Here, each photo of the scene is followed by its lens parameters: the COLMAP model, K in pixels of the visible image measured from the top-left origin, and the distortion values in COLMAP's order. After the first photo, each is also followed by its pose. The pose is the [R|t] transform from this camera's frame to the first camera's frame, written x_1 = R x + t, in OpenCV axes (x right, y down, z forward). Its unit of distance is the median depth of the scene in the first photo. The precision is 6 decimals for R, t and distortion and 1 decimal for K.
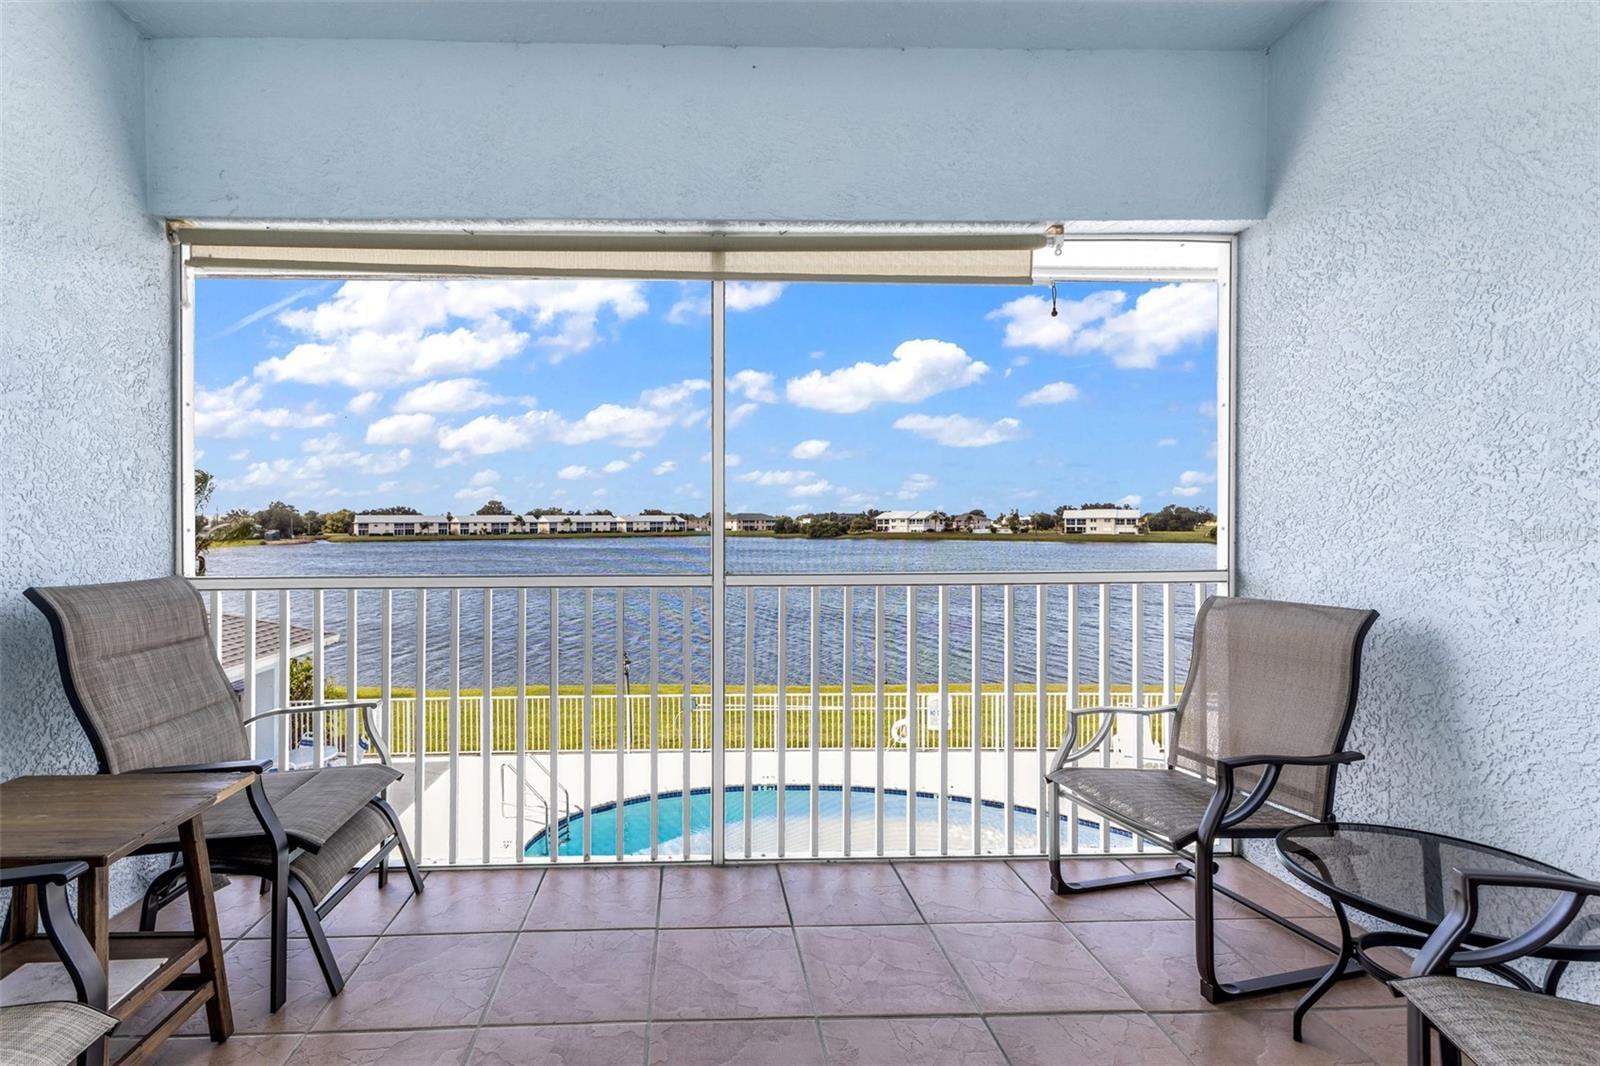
lens RADIAL K [[693.1, 0, 690.9], [0, 693.1, 523.2], [0, 0, 1]] dist [0.007359, -0.006714]
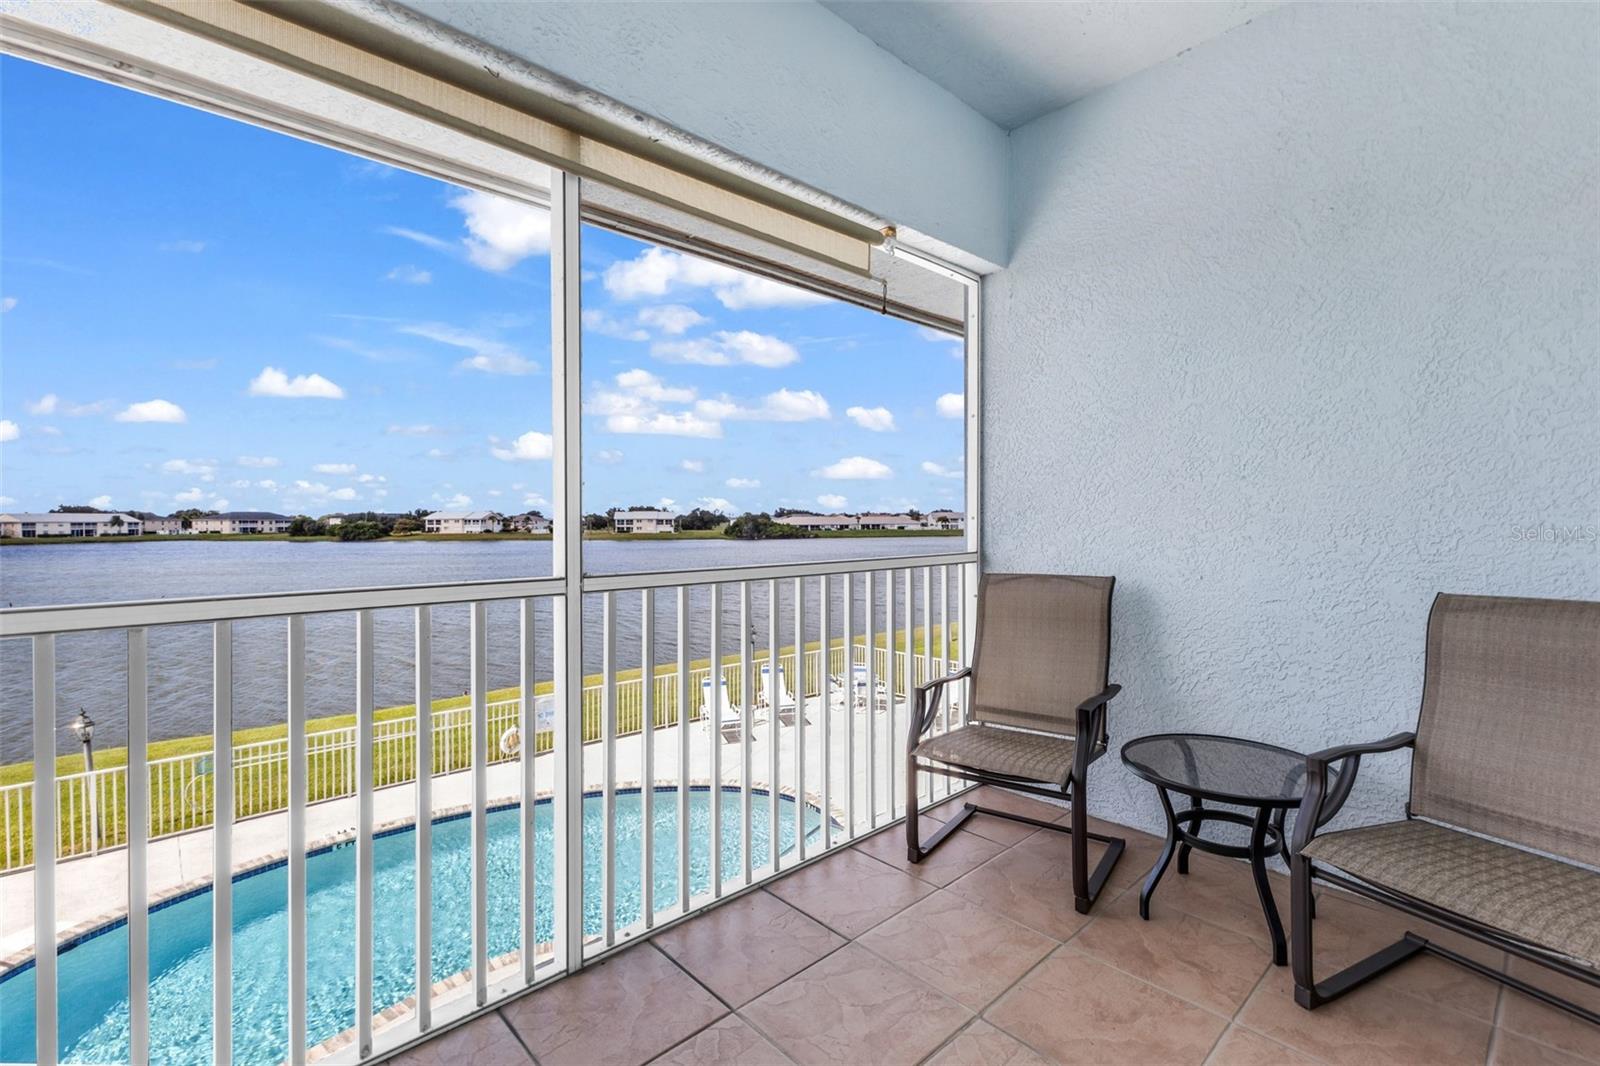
lens RADIAL K [[689.4, 0, 756.0], [0, 689.4, 530.6], [0, 0, 1]] dist [0.003937, -0.000925]
pose [[0.751733, -0.006331, 0.659437, -0.315200], [0.000129, 0.999955, 0.009454, 0.018636], [-0.659467, -0.007022, 0.751701, 0.347355]]
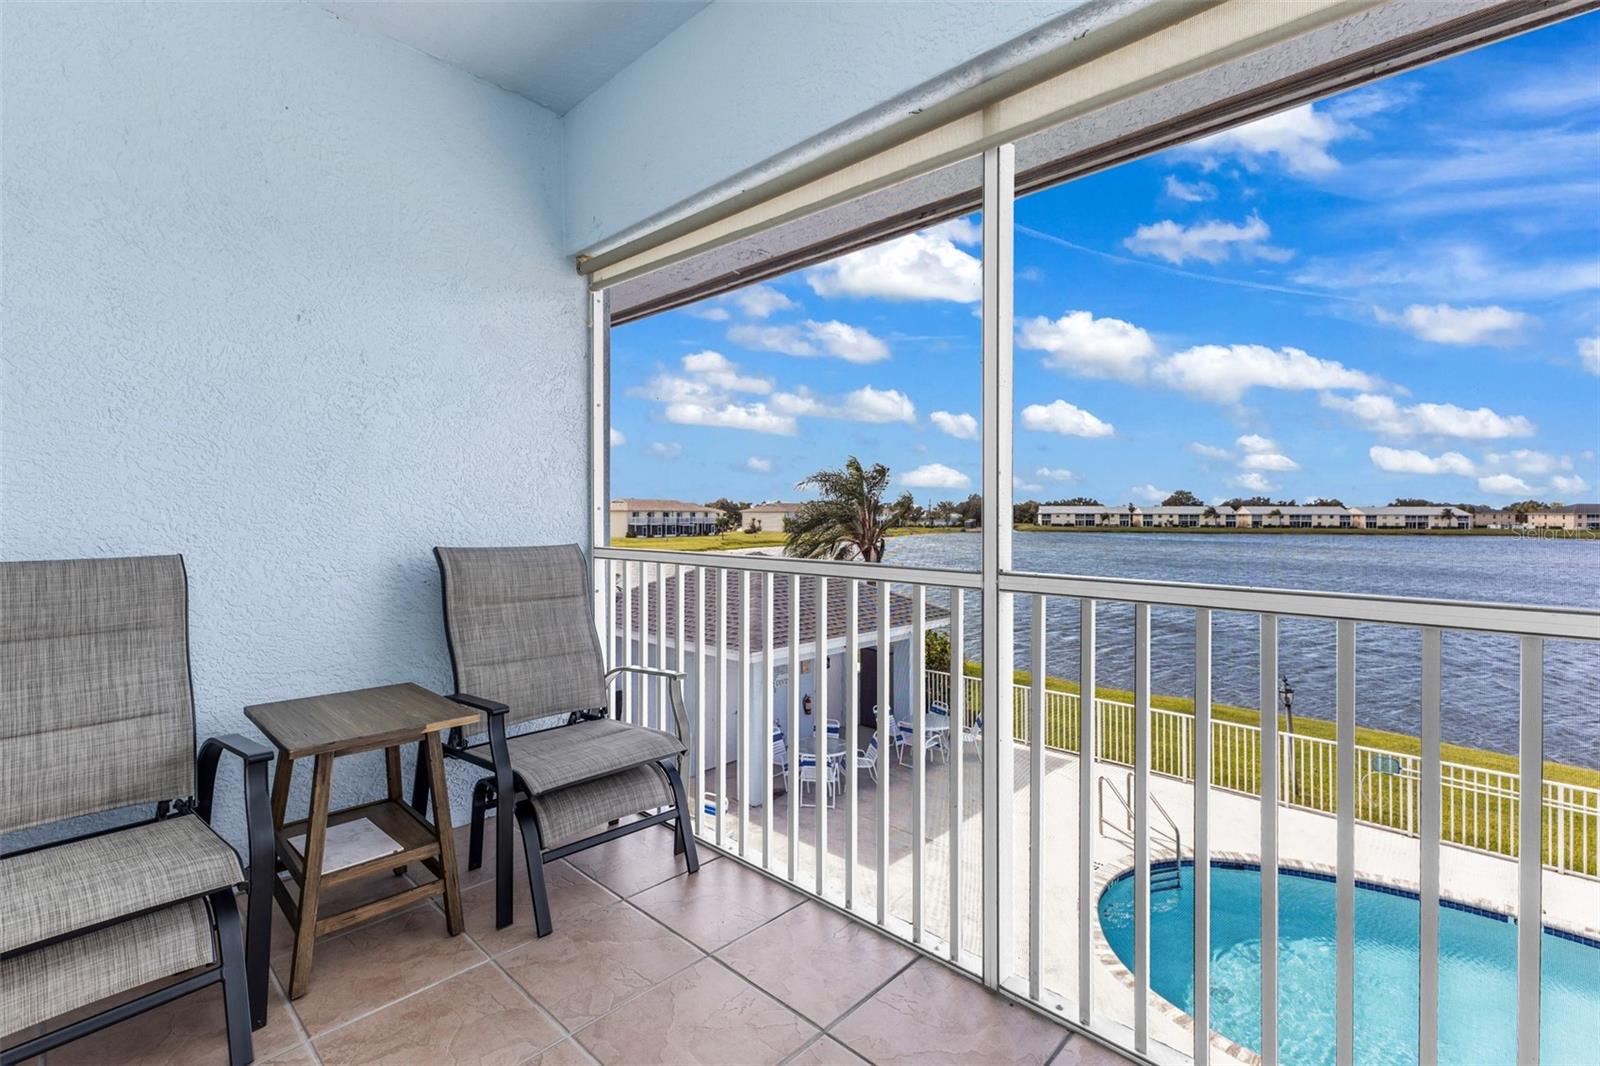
lens RADIAL K [[693.1, 0, 814.9], [0, 693.1, 517.2], [0, 0, 1]] dist [0.007359, -0.006714]
pose [[0.723007, 0.011167, -0.690750, 0.407425], [-0.008236, 0.999938, 0.007544, 0.013400], [0.690791, 0.000235, 0.723054, 0.392281]]
